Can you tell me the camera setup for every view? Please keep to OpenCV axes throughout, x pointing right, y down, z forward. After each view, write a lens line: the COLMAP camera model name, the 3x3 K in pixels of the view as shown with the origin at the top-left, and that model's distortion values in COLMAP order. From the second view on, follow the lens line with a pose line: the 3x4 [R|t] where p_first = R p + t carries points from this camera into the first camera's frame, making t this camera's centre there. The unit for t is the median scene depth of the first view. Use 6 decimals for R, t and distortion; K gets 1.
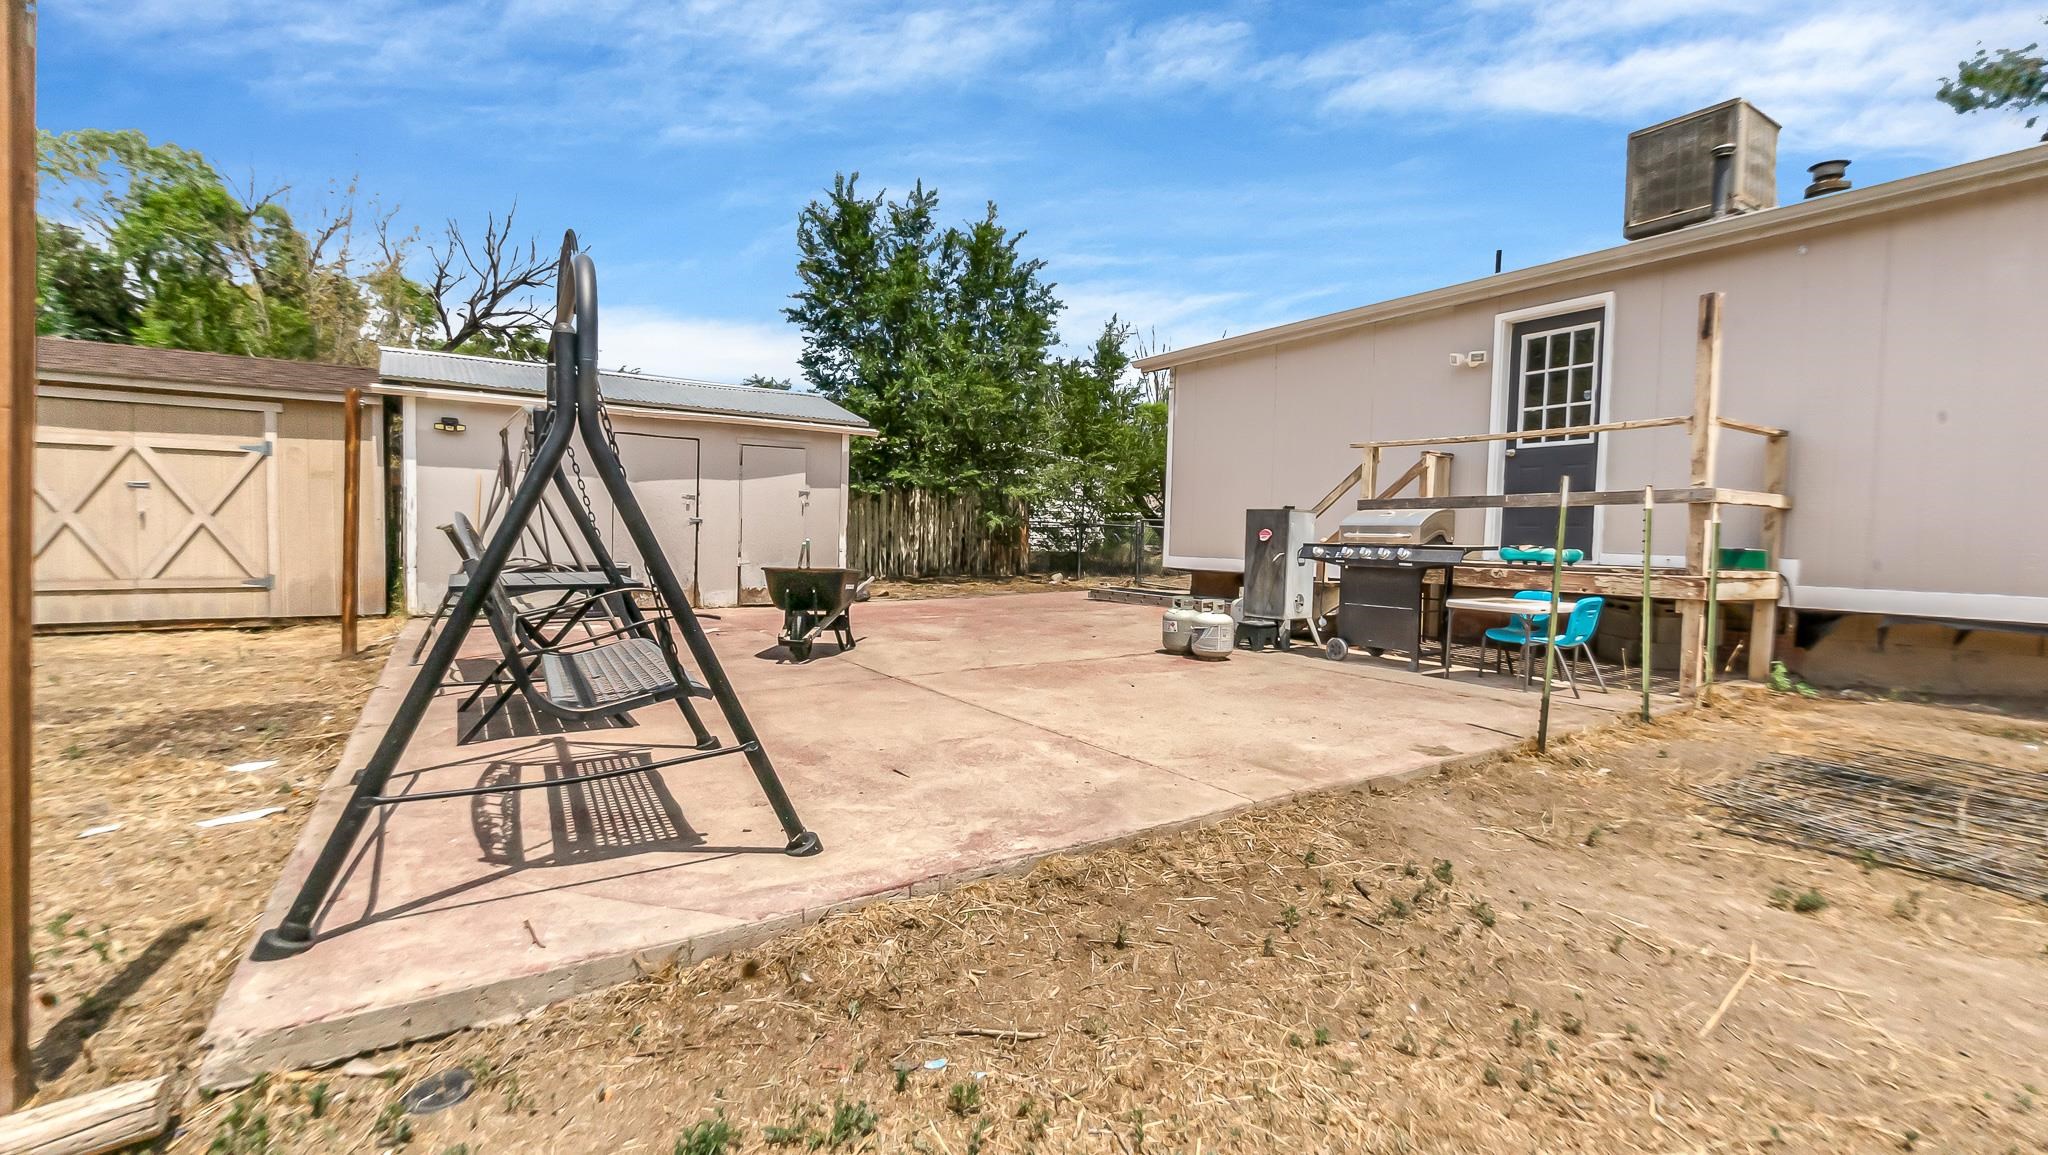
lens RADIAL K [[891.3, 0, 1006.1], [0, 891.3, 571.4], [0, 0, 1]] dist [0.001045, 0.000266]
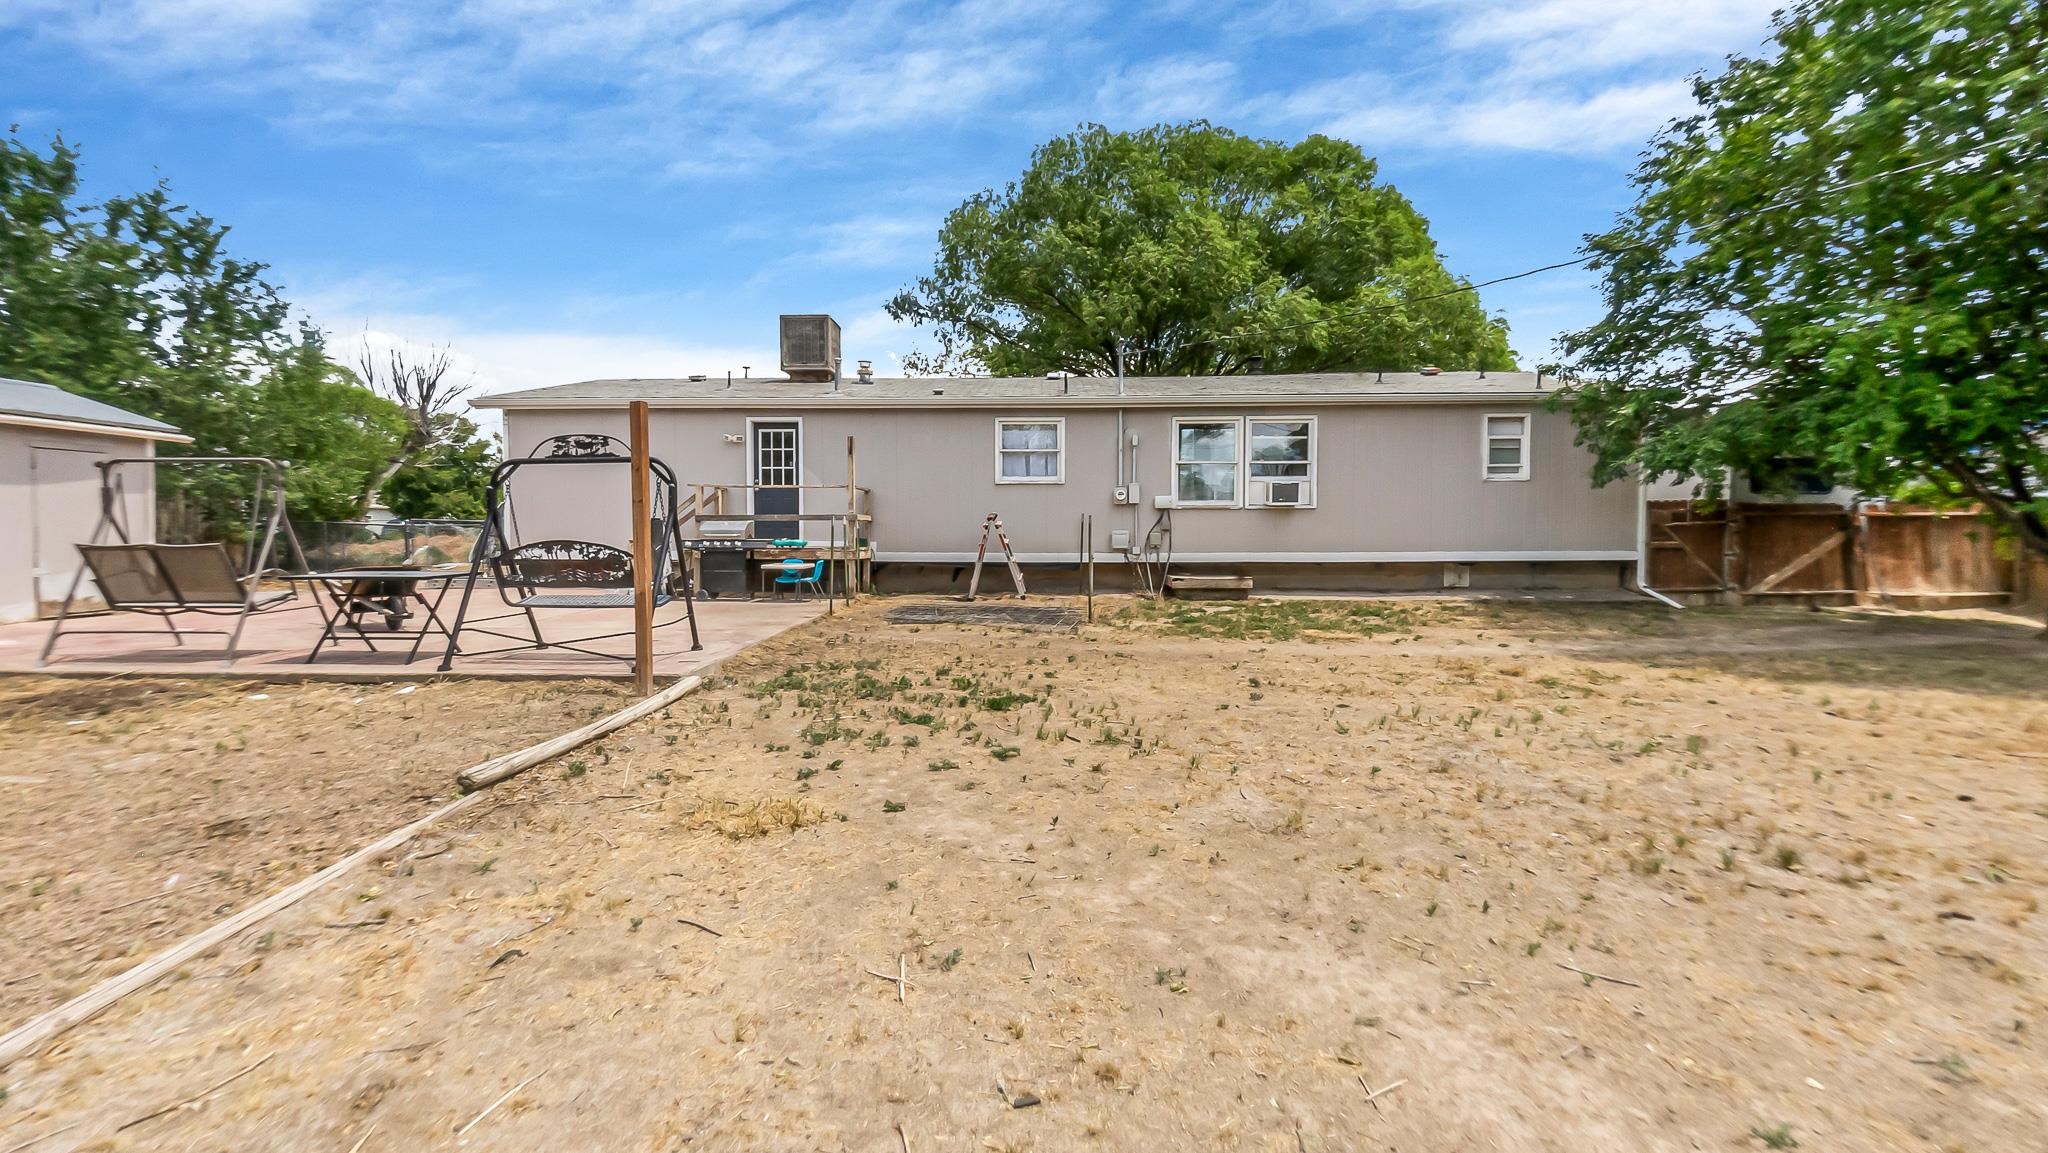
lens RADIAL K [[922.6, 0, 1020.3], [0, 922.6, 572.6], [0, 0, 1]] dist [-0.005482, 0.000604]
pose [[0.560569, -0.052647, 0.826433, -0.814919], [0.042045, 0.998499, 0.035089, -0.001408], [-0.827040, 0.015078, 0.561941, -0.620305]]
